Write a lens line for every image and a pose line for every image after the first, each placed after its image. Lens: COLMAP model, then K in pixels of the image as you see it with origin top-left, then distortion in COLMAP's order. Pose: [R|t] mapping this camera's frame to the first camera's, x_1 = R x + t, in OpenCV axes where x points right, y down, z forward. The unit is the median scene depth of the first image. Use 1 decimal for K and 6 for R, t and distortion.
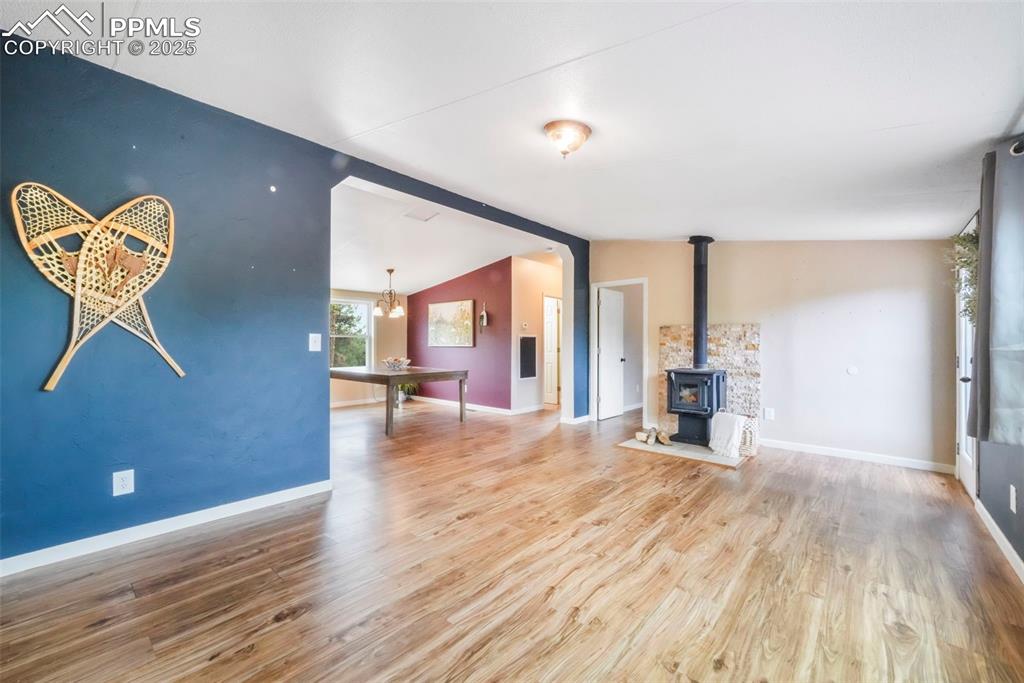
lens RADIAL K [[406.5, 0, 501.8], [0, 406.5, 349.8], [0, 0, 1]] dist [-0.003759, 0.002059]
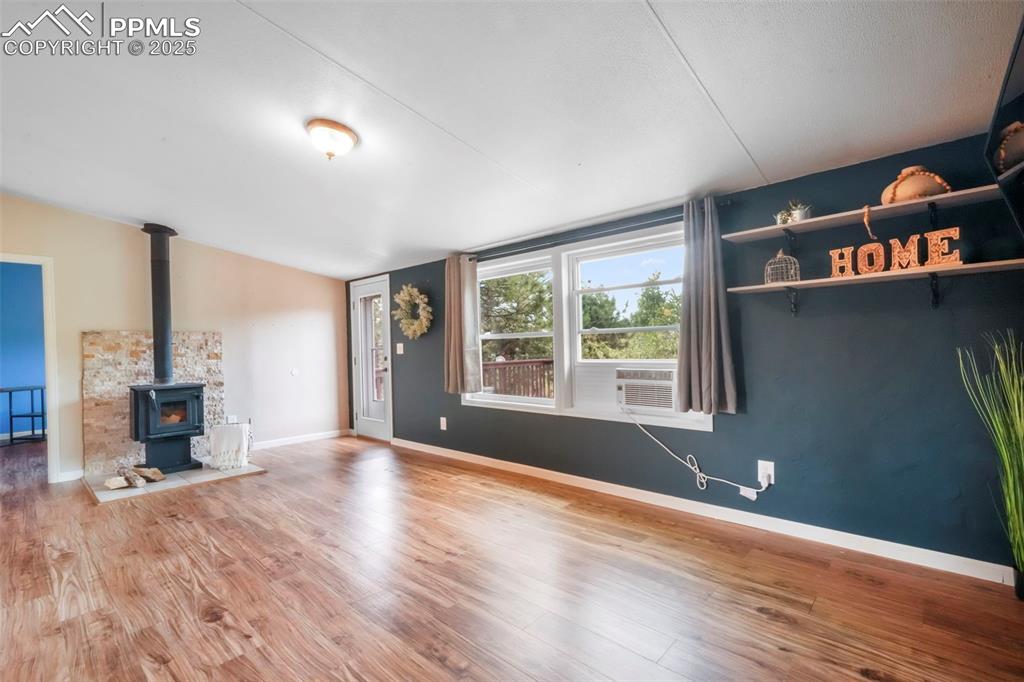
lens RADIAL K [[465.2, 0, 504.5], [0, 465.2, 342.0], [0, 0, 1]] dist [0.003526, 0.004046]
pose [[0.014937, 0.009666, 0.999842, -0.765694], [0.038698, 0.999199, -0.010238, -0.003614], [-0.999139, 0.038844, 0.014551, 0.458710]]
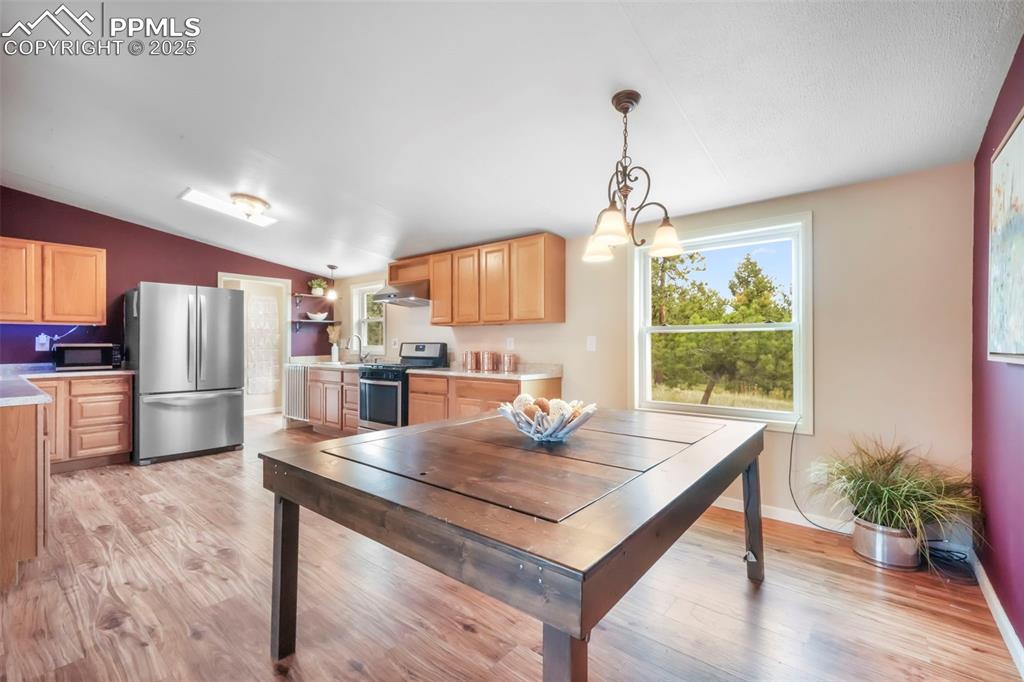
lens RADIAL K [[440.8, 0, 505.5], [0, 440.8, 344.3], [0, 0, 1]] dist [0.002553, 0.001625]
pose [[0.038882, -0.003643, -0.999237, 0.093561], [-0.018226, 0.999824, -0.004354, -0.032535], [0.999078, 0.018381, 0.038808, 1.996403]]
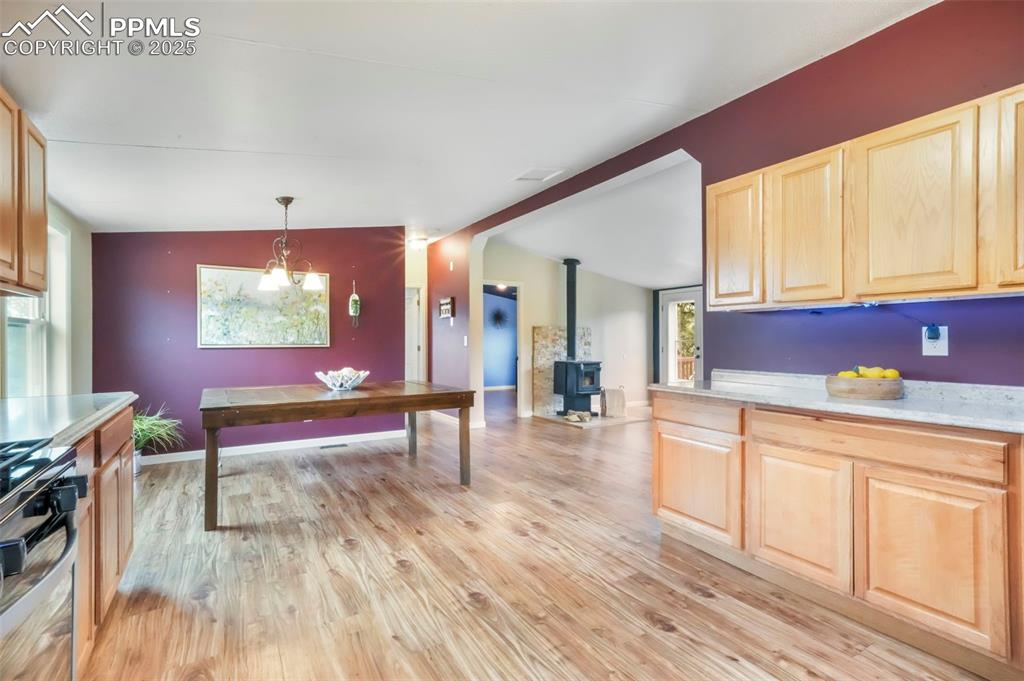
lens RADIAL K [[465.9, 0, 511.0], [0, 465.9, 339.8], [0, 0, 1]] dist [0.003946, 0.000051]
pose [[0.279321, 0.000671, 0.960197, -1.675144], [0.017458, 0.999831, -0.005777, -0.024403], [-0.960039, 0.018377, 0.279262, 1.257944]]
